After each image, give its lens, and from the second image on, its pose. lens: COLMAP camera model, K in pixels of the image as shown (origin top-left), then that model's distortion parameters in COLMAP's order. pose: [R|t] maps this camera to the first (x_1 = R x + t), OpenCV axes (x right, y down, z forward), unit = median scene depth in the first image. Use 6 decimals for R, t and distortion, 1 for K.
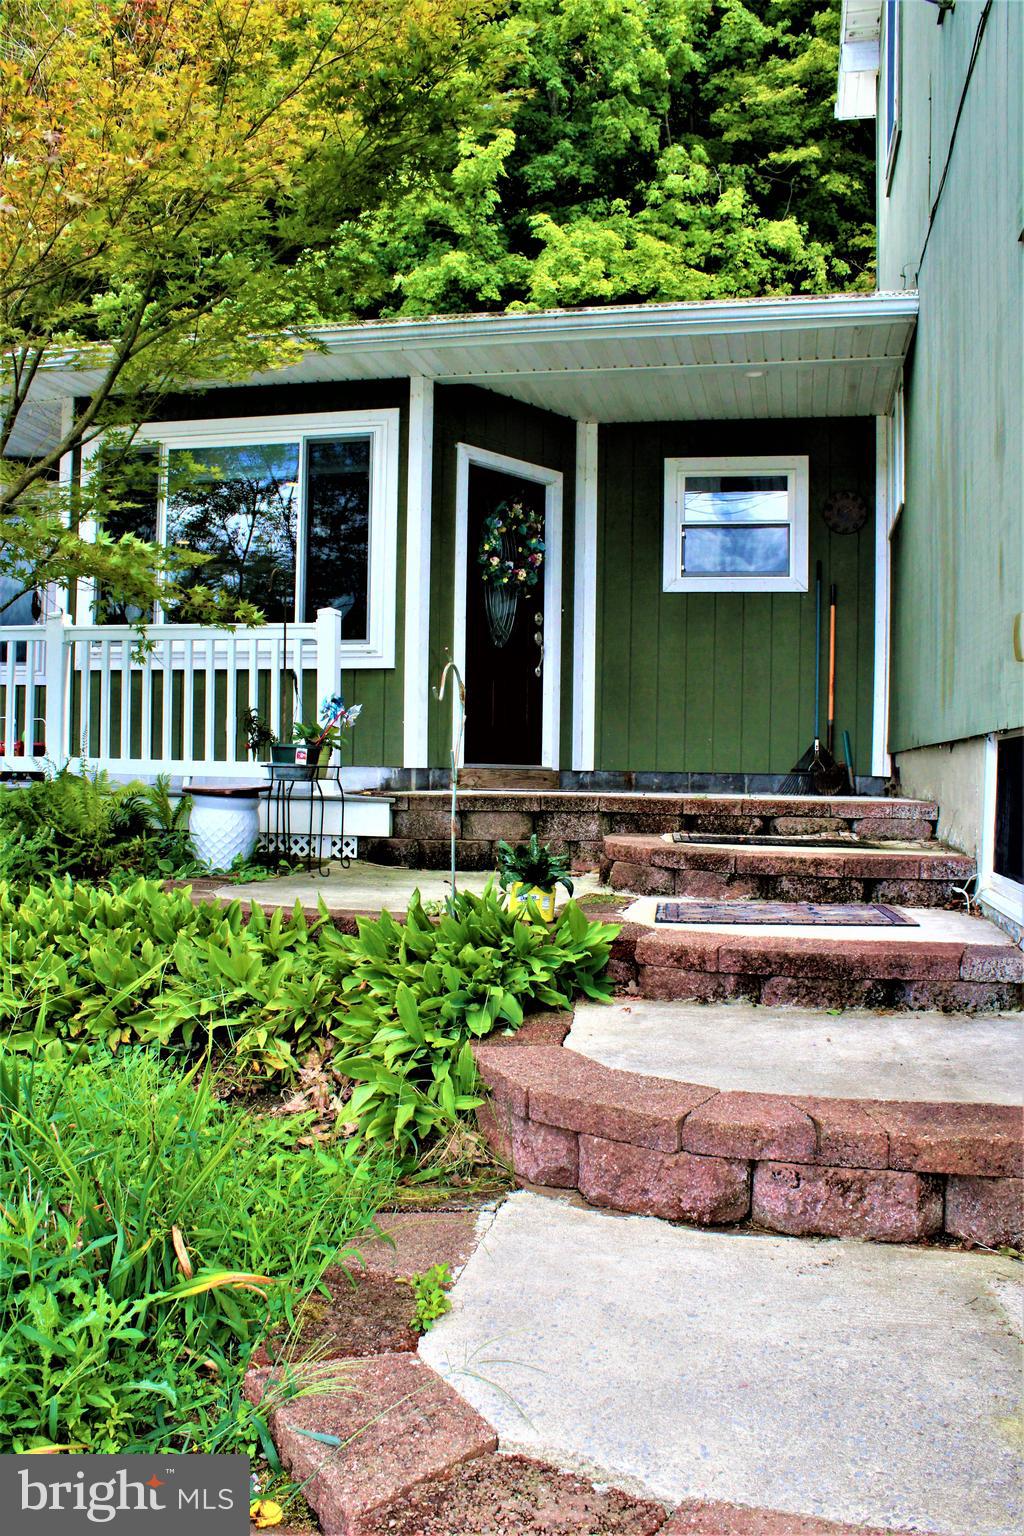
lens RADIAL K [[1281.9, 0, 512.0], [0, 1281.9, 768.0], [0, 0, 1]] dist [-0.176851, 0.158808]
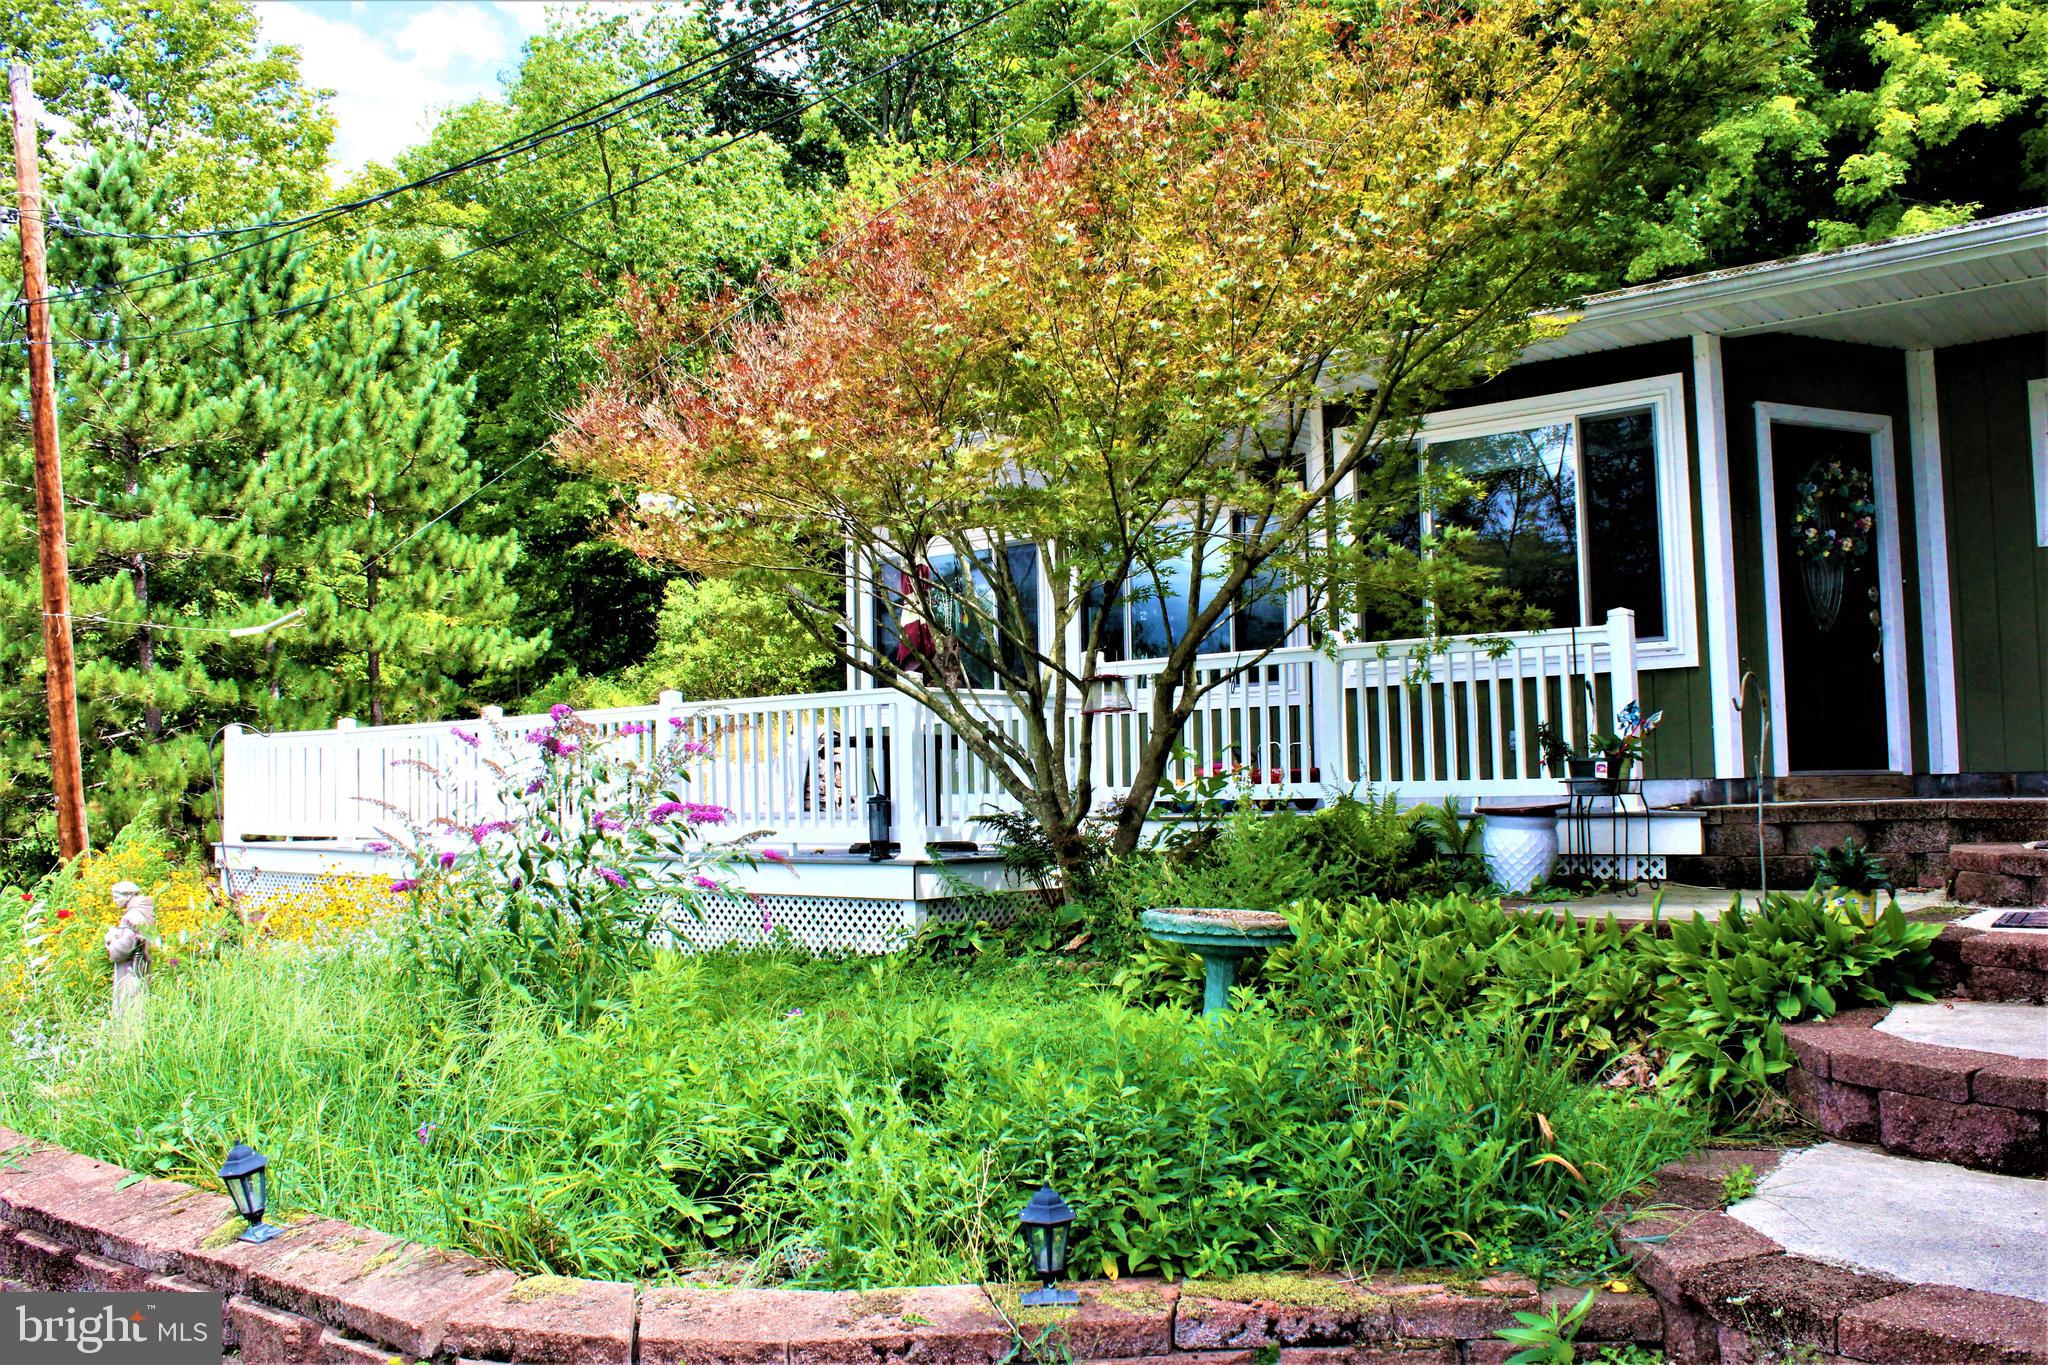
lens RADIAL K [[1709.2, 0, 1024.0], [0, 1709.2, 682.5], [0, 0, 1]] dist [-0.176851, 0.158808]
pose [[0.884529, -0.062454, -0.462285, 0.031385], [0.031591, 0.996742, -0.074212, 0.004393], [0.465413, 0.051038, 0.883621, -0.269836]]
